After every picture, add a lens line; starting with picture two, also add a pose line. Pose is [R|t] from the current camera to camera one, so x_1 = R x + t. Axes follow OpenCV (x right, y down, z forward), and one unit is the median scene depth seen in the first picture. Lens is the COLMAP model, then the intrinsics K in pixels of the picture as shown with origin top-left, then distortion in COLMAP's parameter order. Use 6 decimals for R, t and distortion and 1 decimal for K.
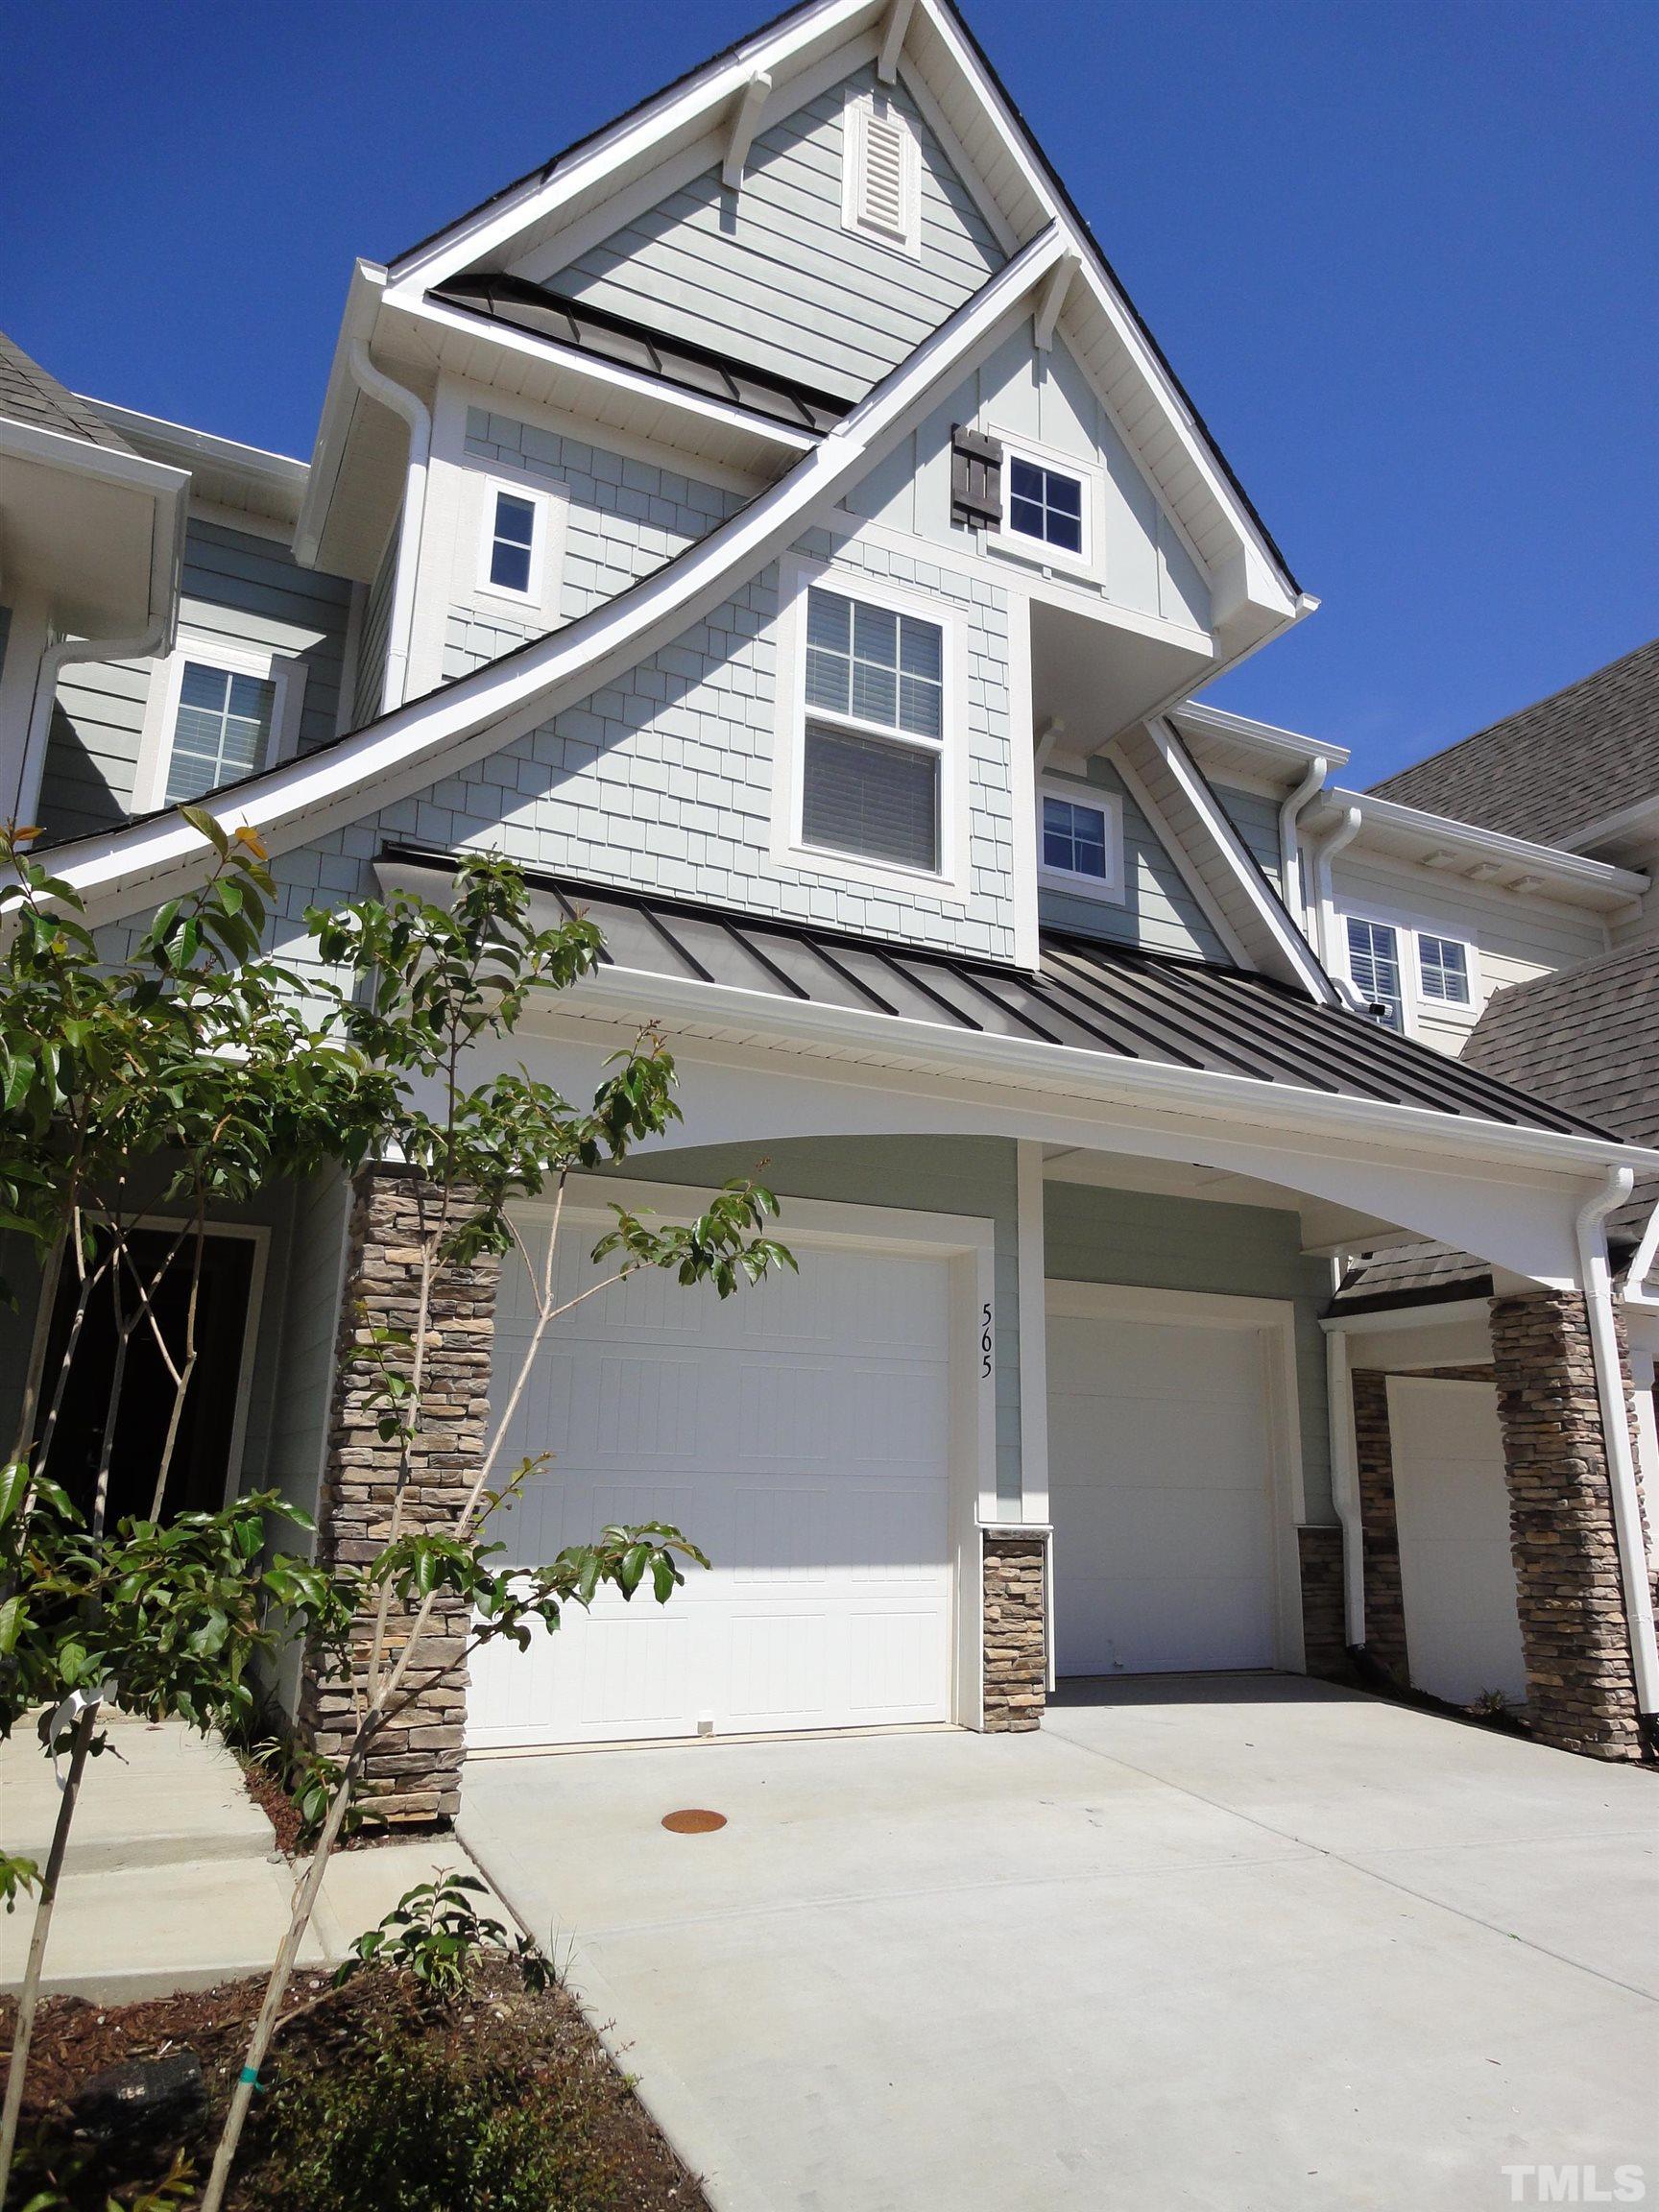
lens RADIAL K [[1485.9, 0, 829.5], [0, 1485.9, 1106.0], [0, 0, 1]] dist [-0.005112, 0.010692]
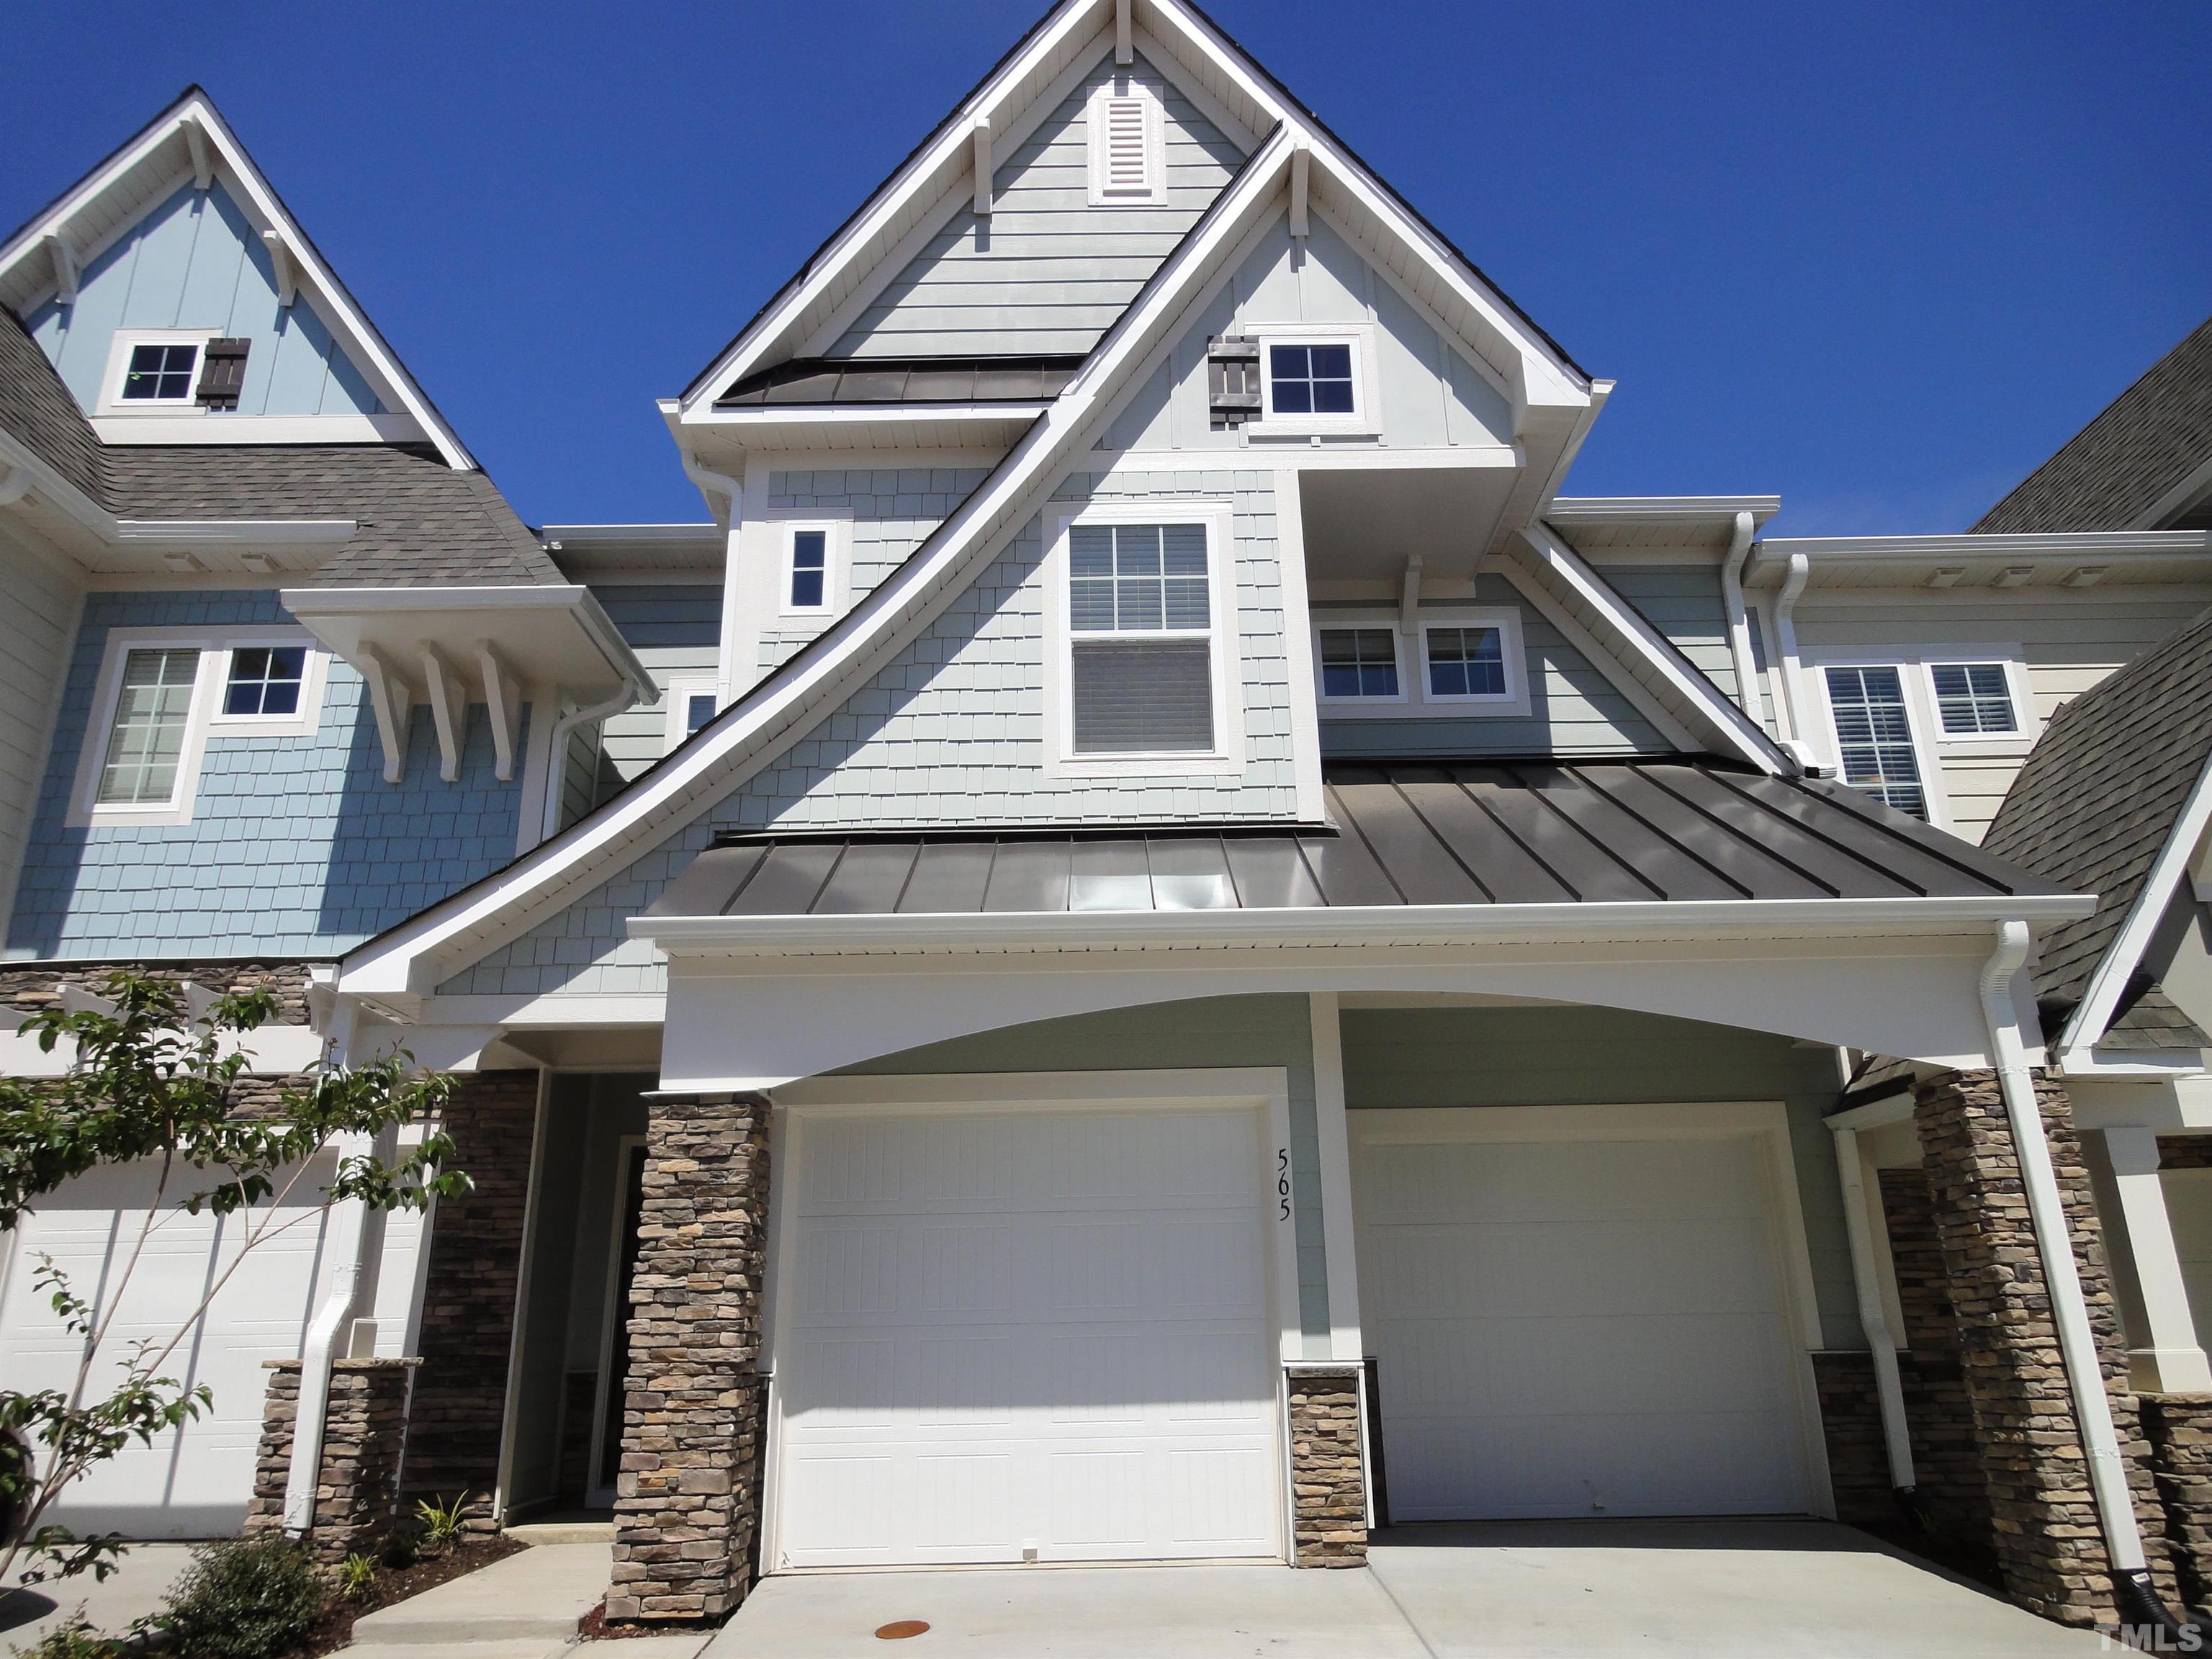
lens RADIAL K [[1491.1, 0, 1106.0], [0, 1491.1, 829.5], [0, 0, 1]] dist [-0.008557, 0.011972]
pose [[0.895134, -0.176213, -0.409492, 0.433068], [0.145684, 0.983757, -0.104872, 0.002631], [0.421321, 0.034218, 0.906266, -0.016979]]
